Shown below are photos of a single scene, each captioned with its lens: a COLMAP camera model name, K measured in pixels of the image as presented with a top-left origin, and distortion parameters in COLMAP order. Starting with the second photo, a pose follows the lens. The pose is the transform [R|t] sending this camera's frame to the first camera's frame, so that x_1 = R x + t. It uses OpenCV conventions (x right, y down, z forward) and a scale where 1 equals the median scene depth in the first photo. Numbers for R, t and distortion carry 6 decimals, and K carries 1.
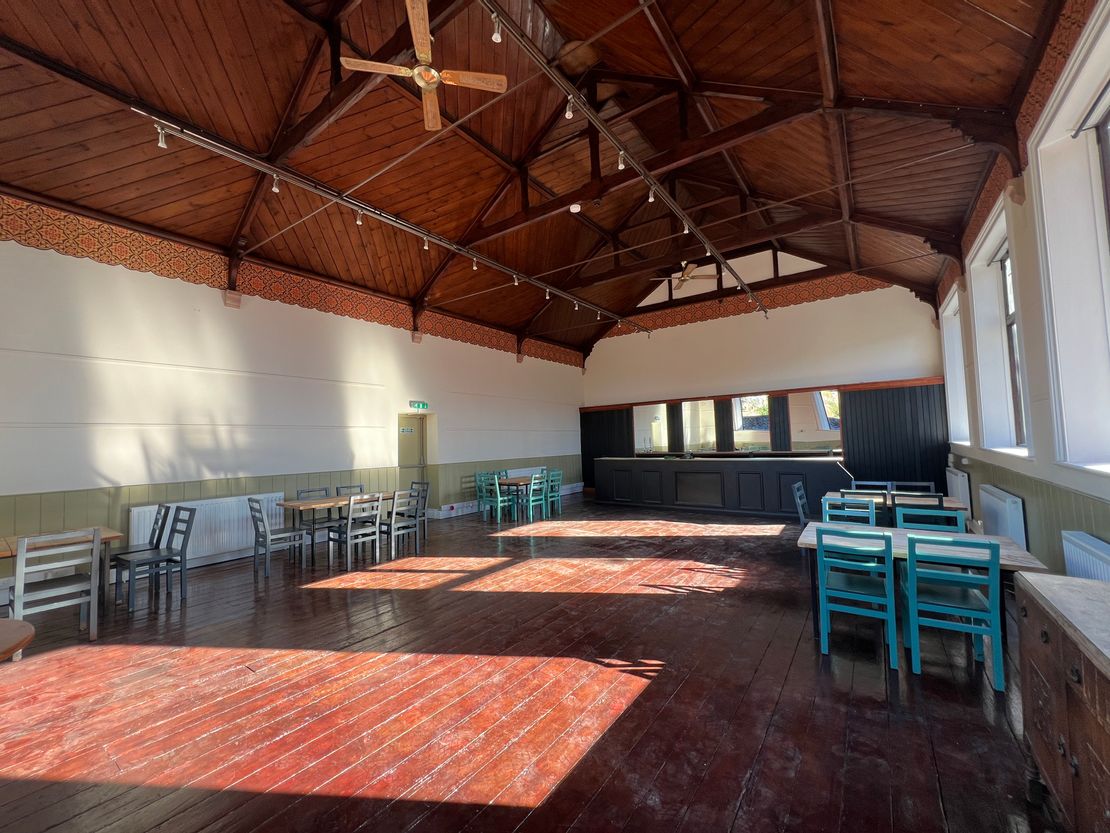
lens RADIAL K [[442.6, 0, 553.1], [0, 442.6, 423.3], [0, 0, 1]] dist [-0.001706, 0.000376]
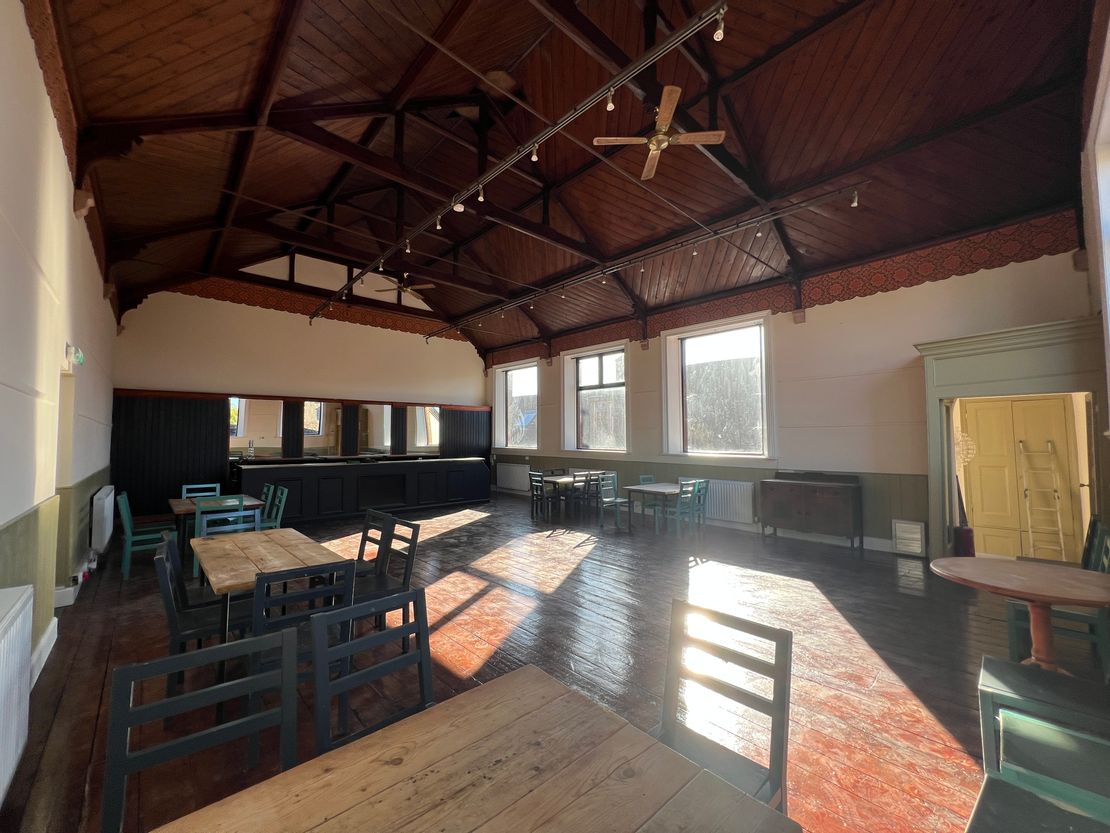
lens RADIAL K [[442.6, 0, 554.2], [0, 442.6, 423.9], [0, 0, 1]] dist [-0.001706, 0.000376]
pose [[0.198307, 0.060796, 0.978253, -0.575089], [-0.040309, 0.997736, -0.053836, 0.029908], [-0.979311, -0.028757, 0.200309, 0.392176]]
